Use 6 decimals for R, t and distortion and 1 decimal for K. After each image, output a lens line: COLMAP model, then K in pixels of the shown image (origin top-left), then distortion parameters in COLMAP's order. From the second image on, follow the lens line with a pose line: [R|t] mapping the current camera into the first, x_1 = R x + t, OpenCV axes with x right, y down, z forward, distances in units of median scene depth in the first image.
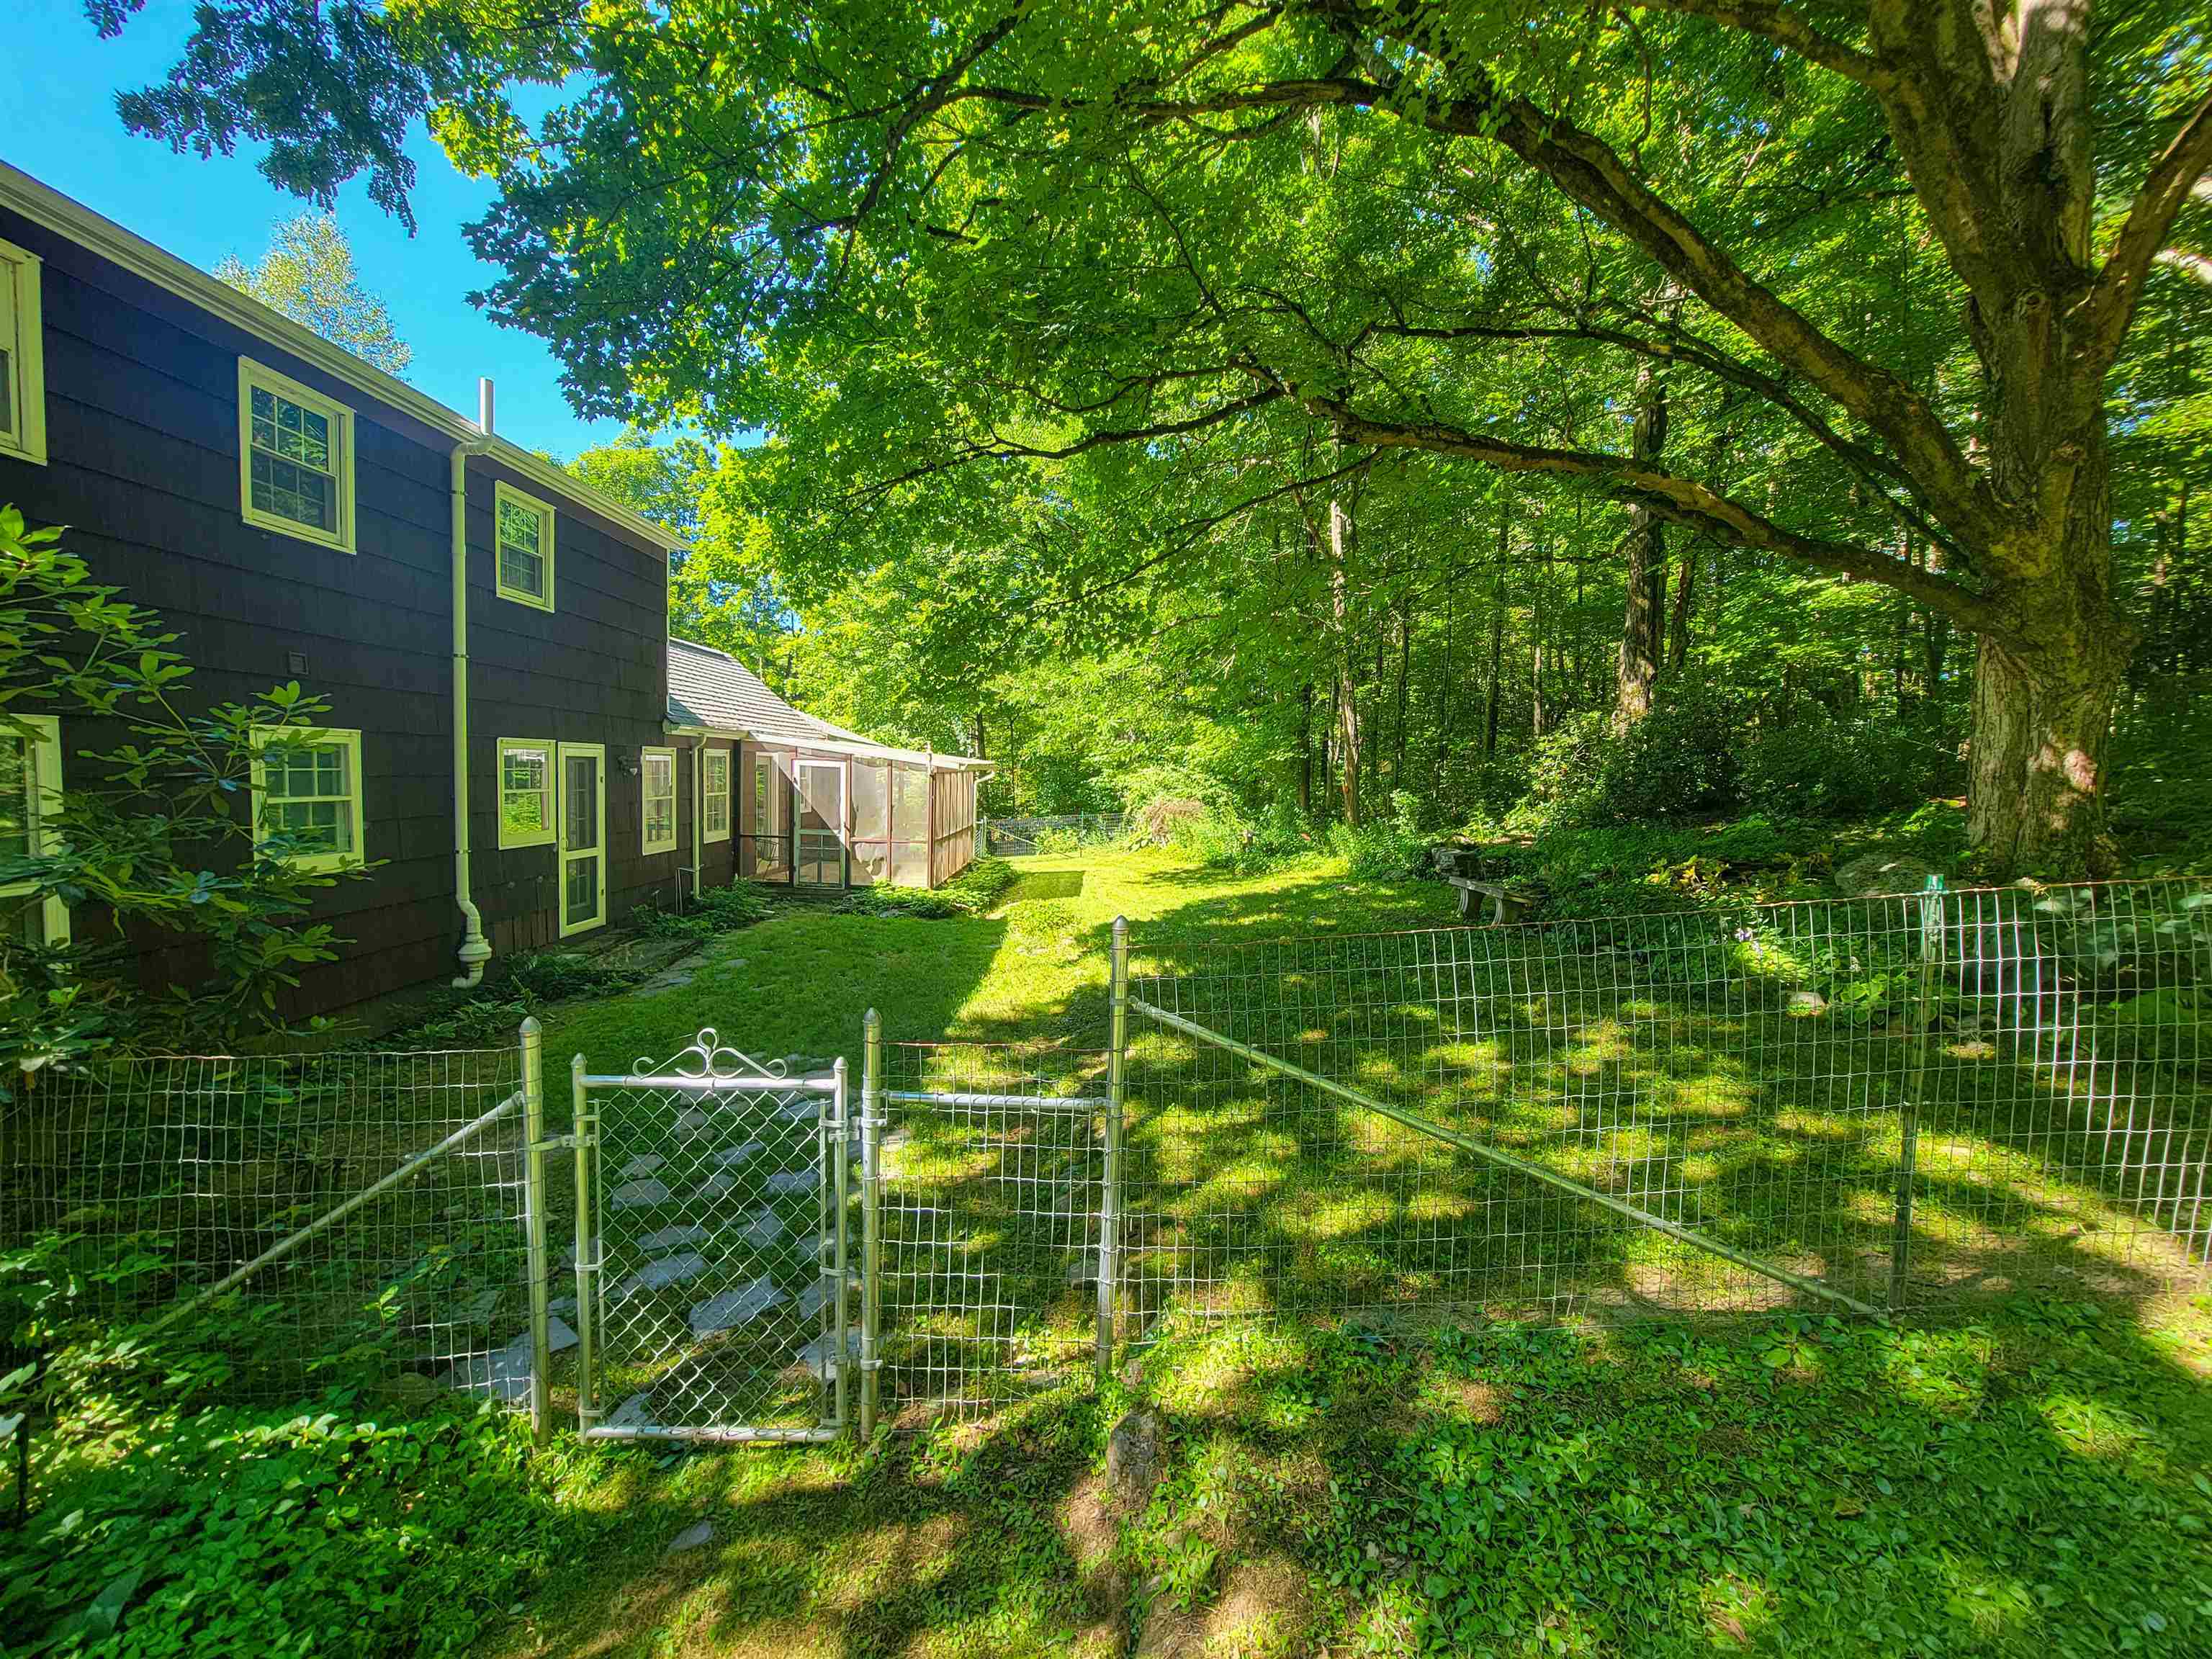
lens RADIAL K [[888.6, 0, 1108.2], [0, 888.6, 822.5], [0, 0, 1]] dist [-0.006115, -0.000506]
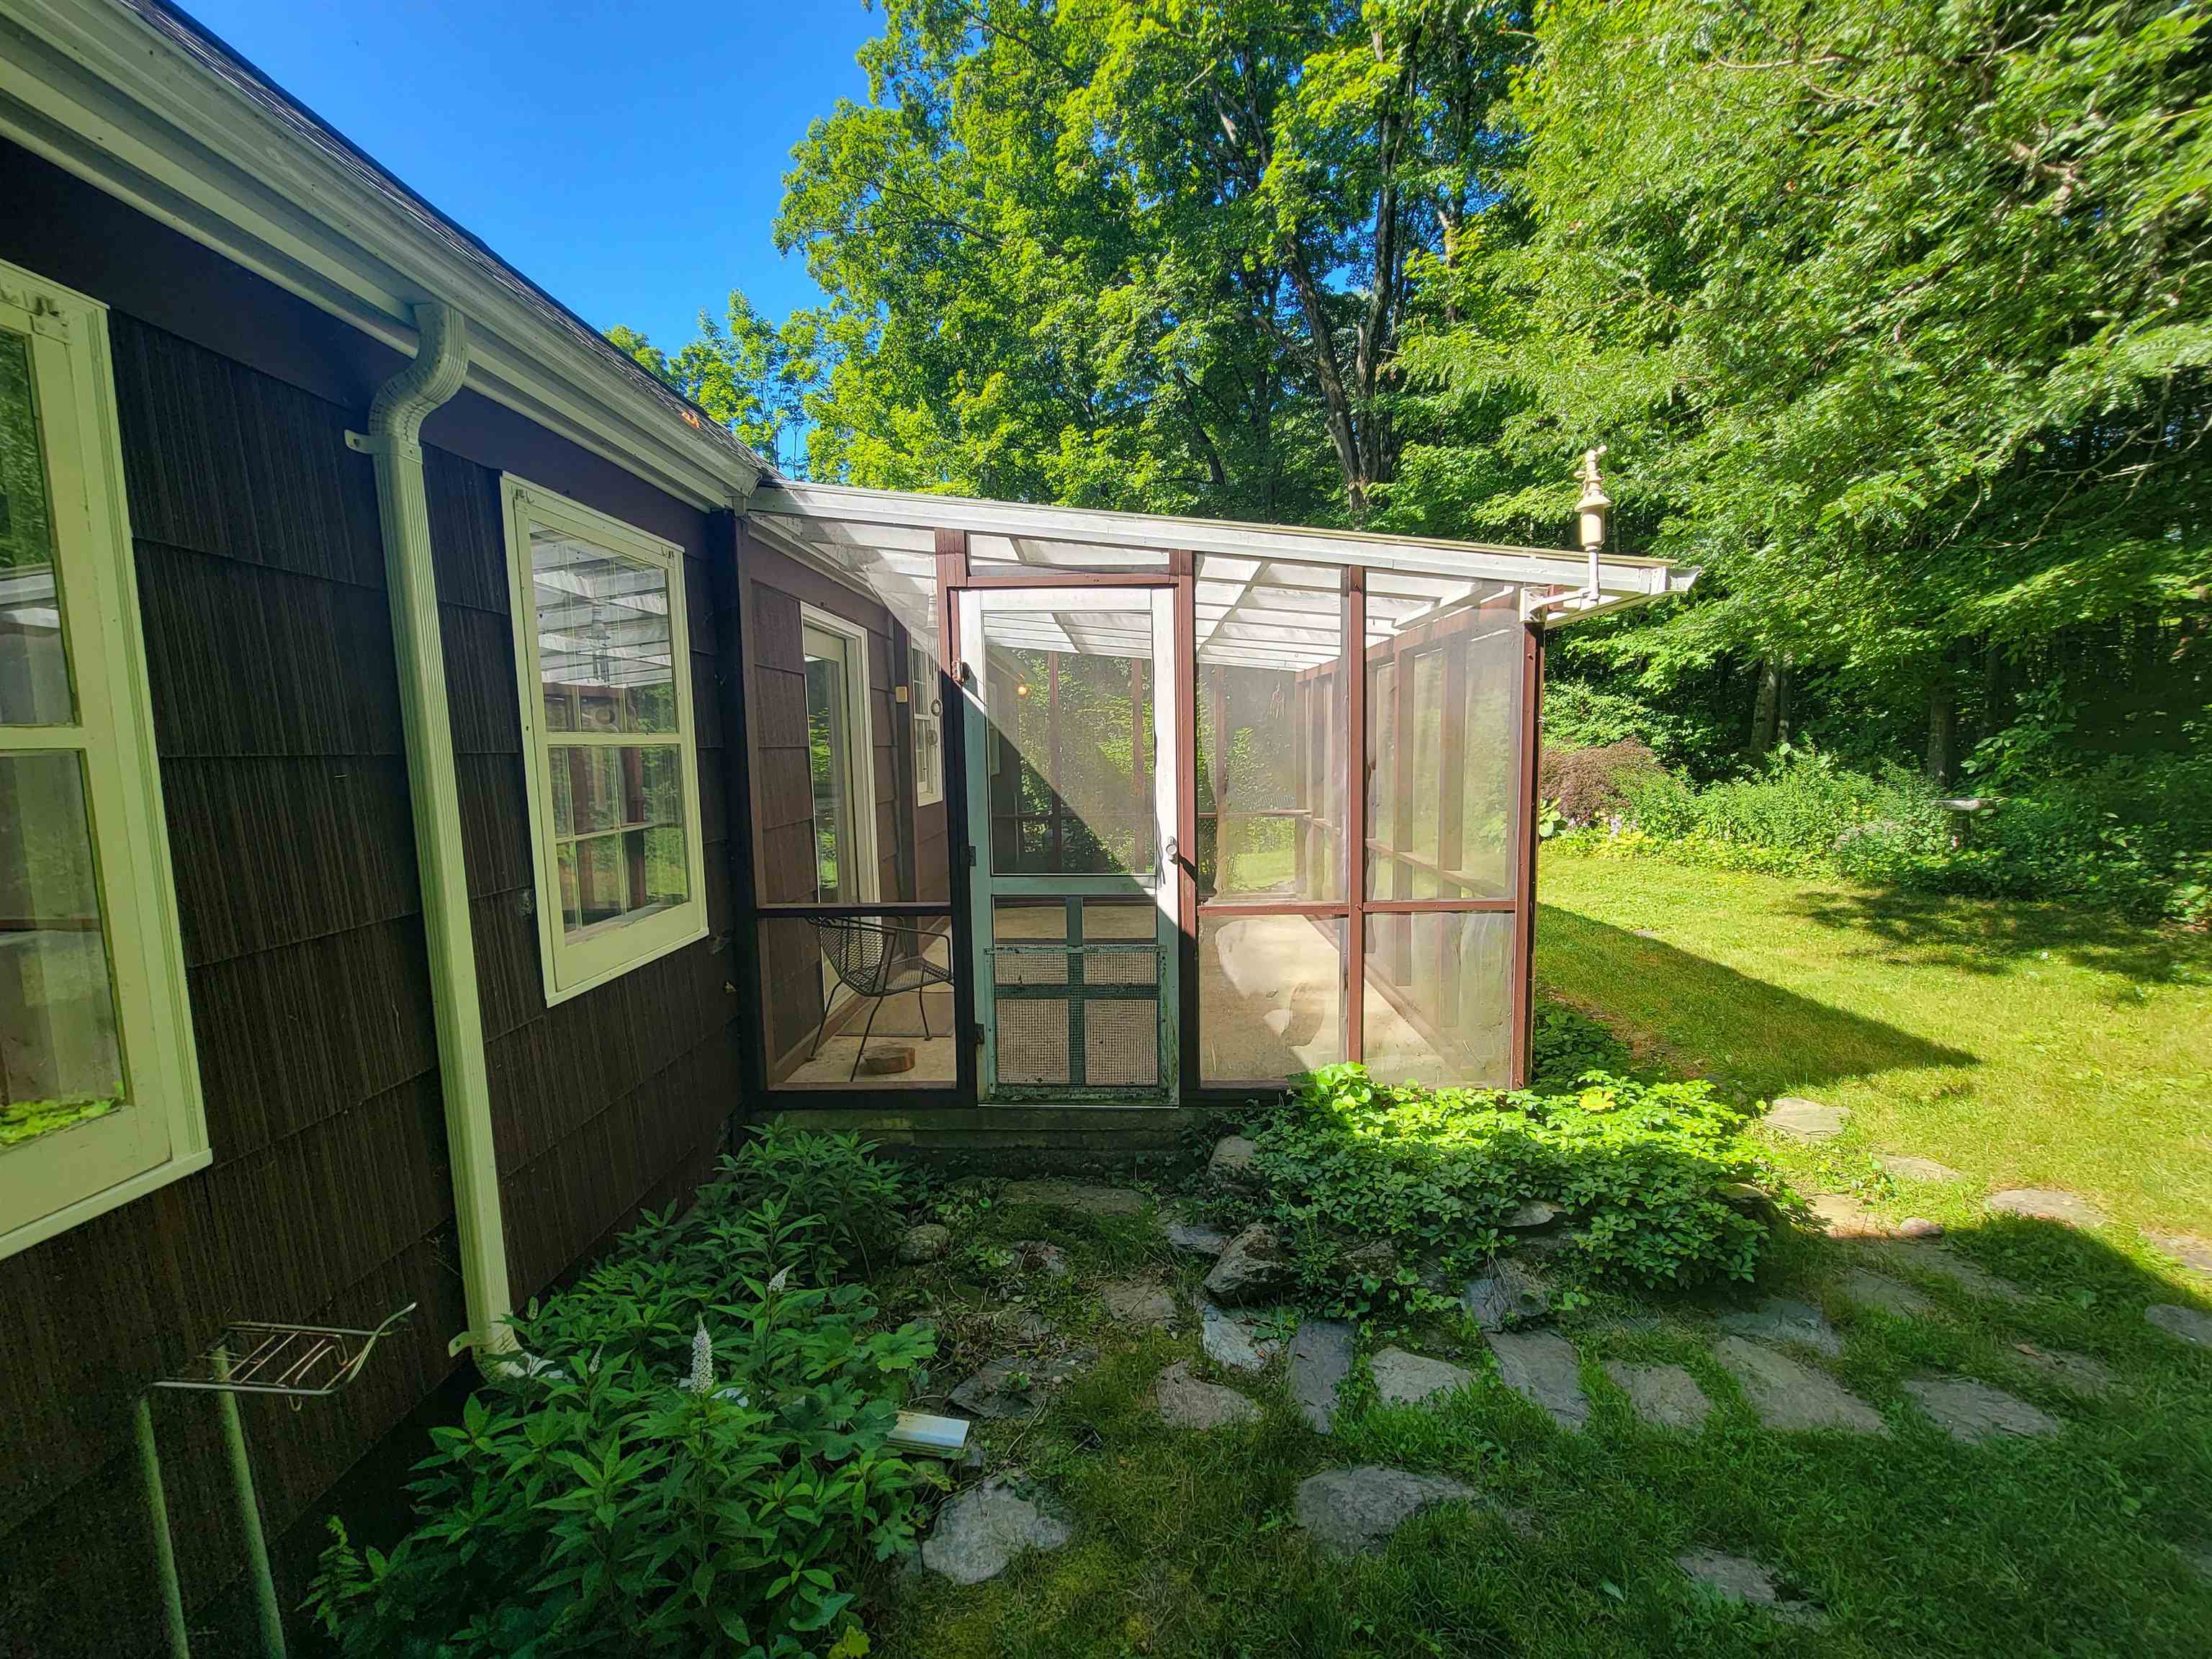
lens RADIAL K [[888.6, 0, 1111.6], [0, 888.6, 824.7], [0, 0, 1]] dist [-0.006115, -0.000506]
pose [[0.997827, -0.046109, -0.047058, -0.361527], [0.047830, 0.998202, 0.036123, -0.016601], [0.045308, -0.038295, 0.998239, 0.903738]]
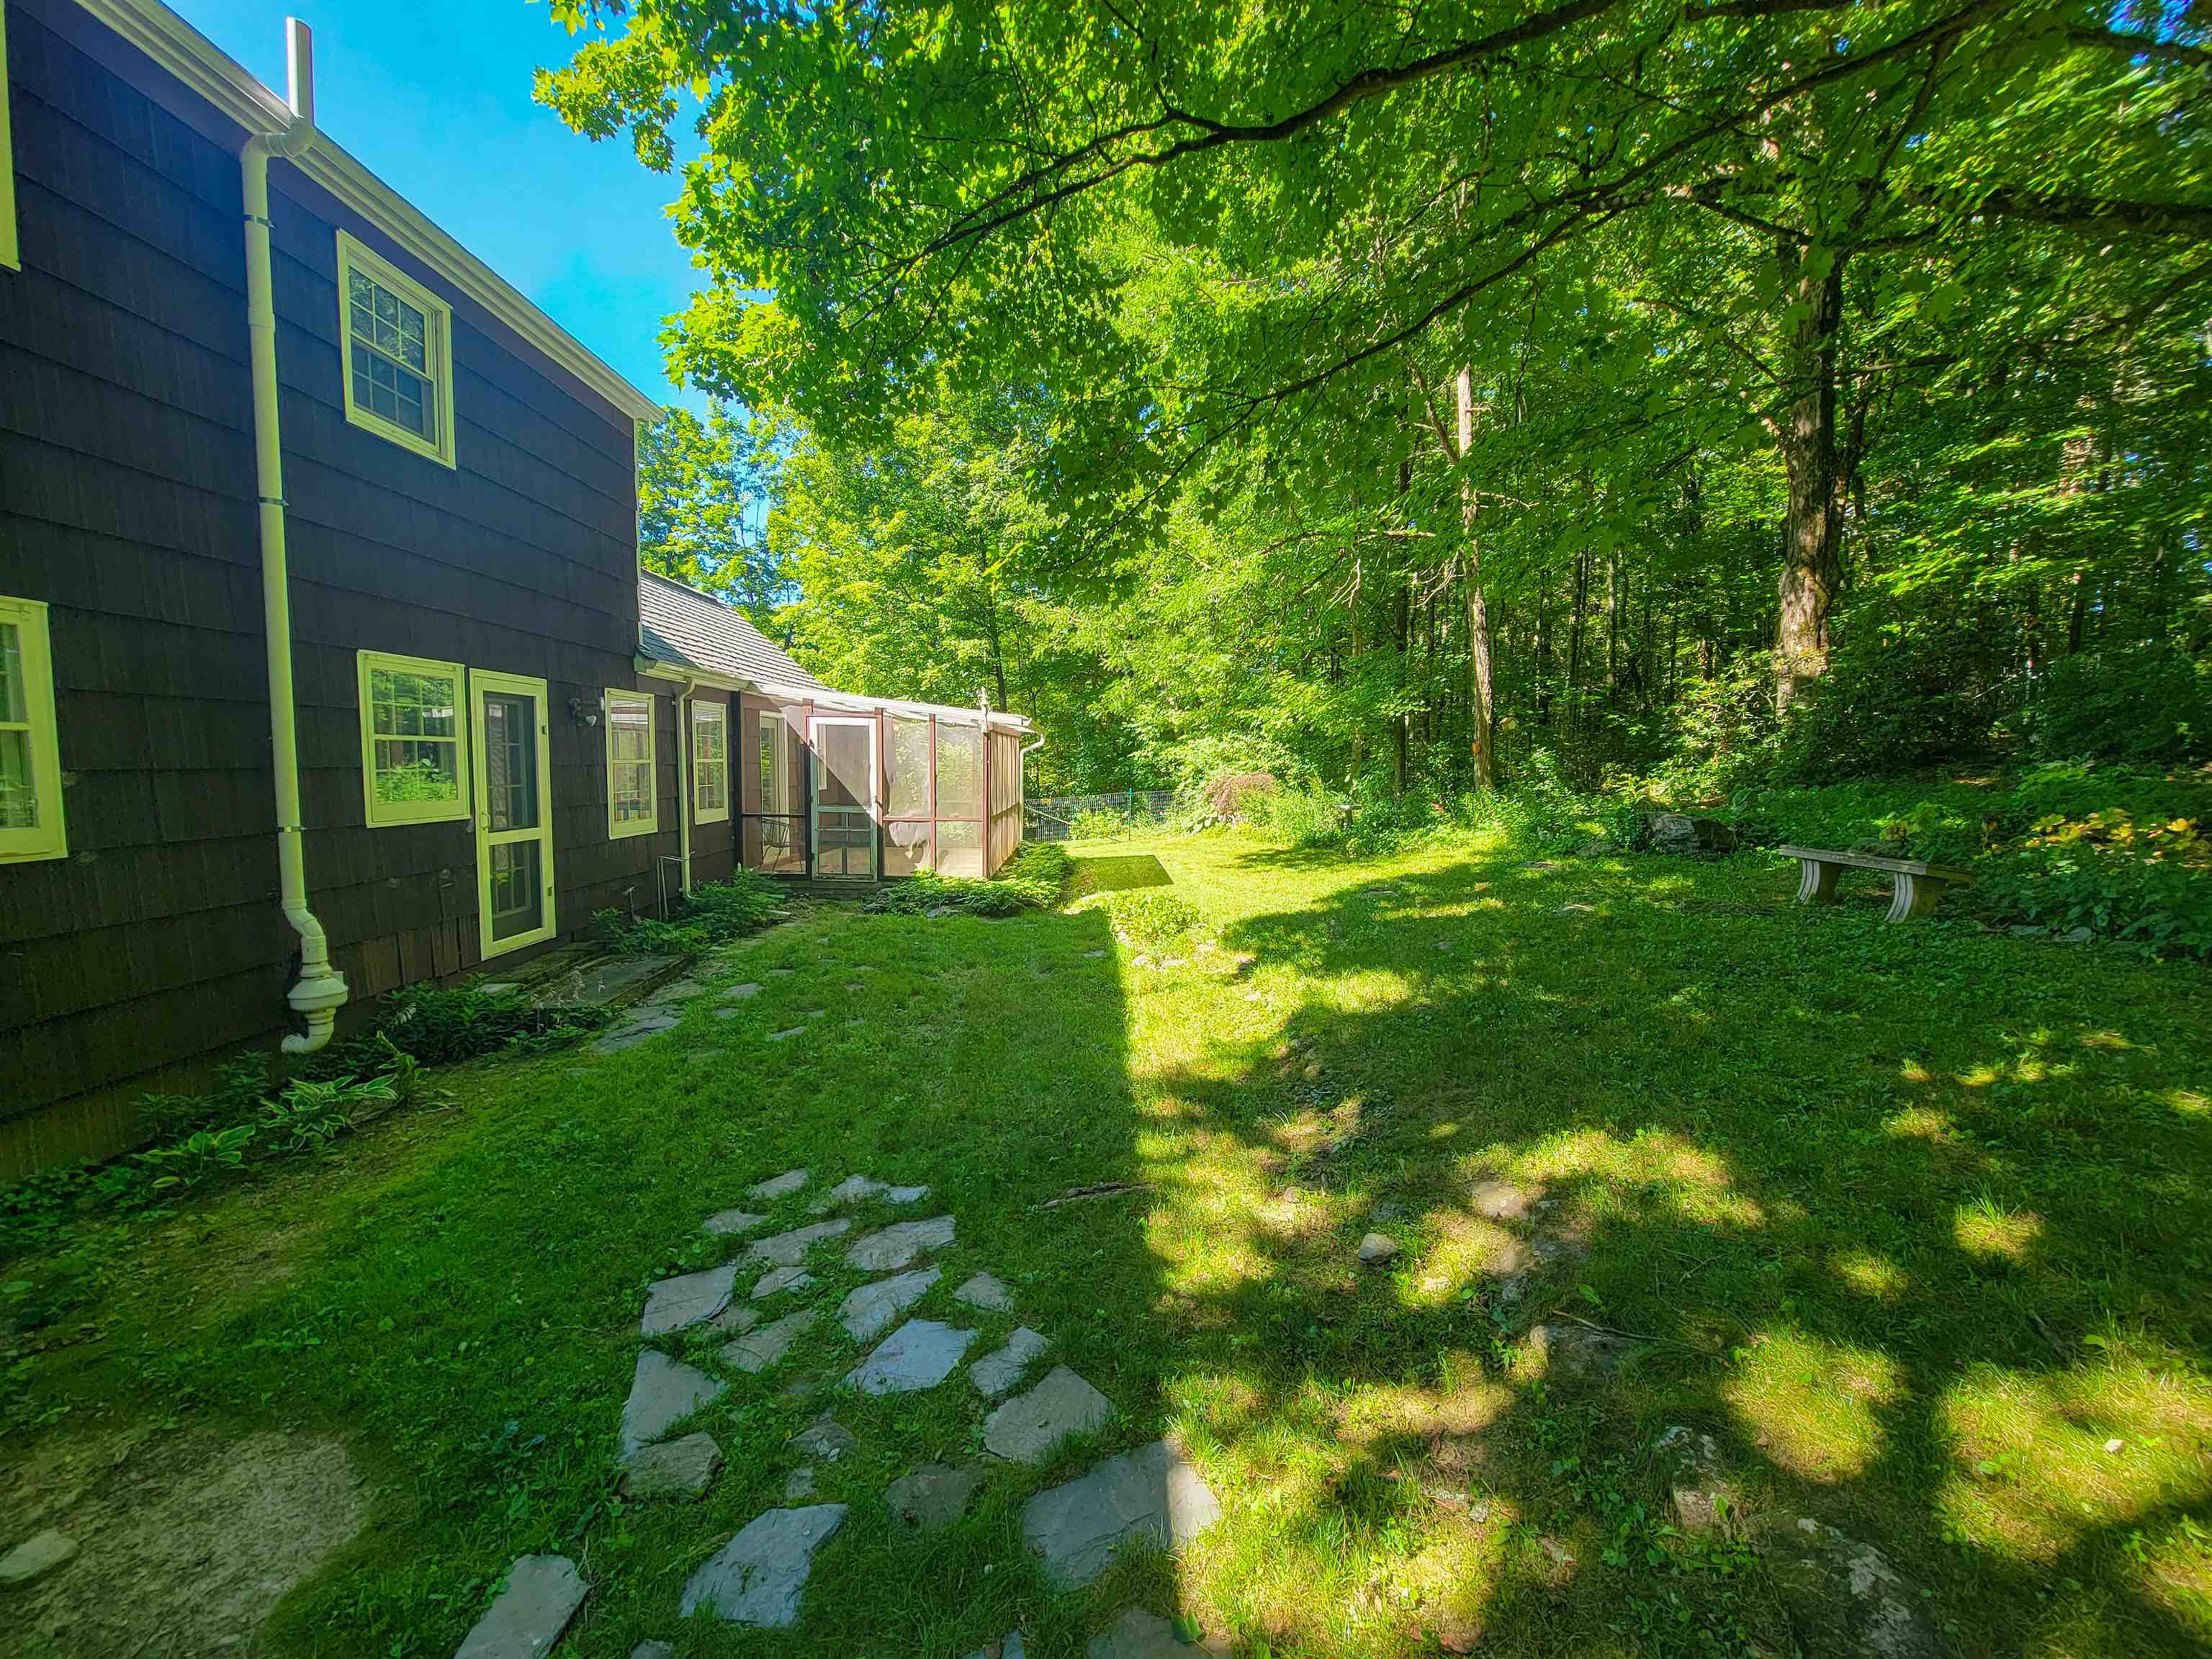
lens RADIAL K [[888.6, 0, 1113.3], [0, 888.6, 825.0], [0, 0, 1]] dist [-0.006115, -0.000506]
pose [[0.999795, -0.019061, 0.006768, -0.111356], [0.018955, 0.999701, 0.015425, 0.020611], [-0.007060, -0.015294, 0.999858, 0.257496]]
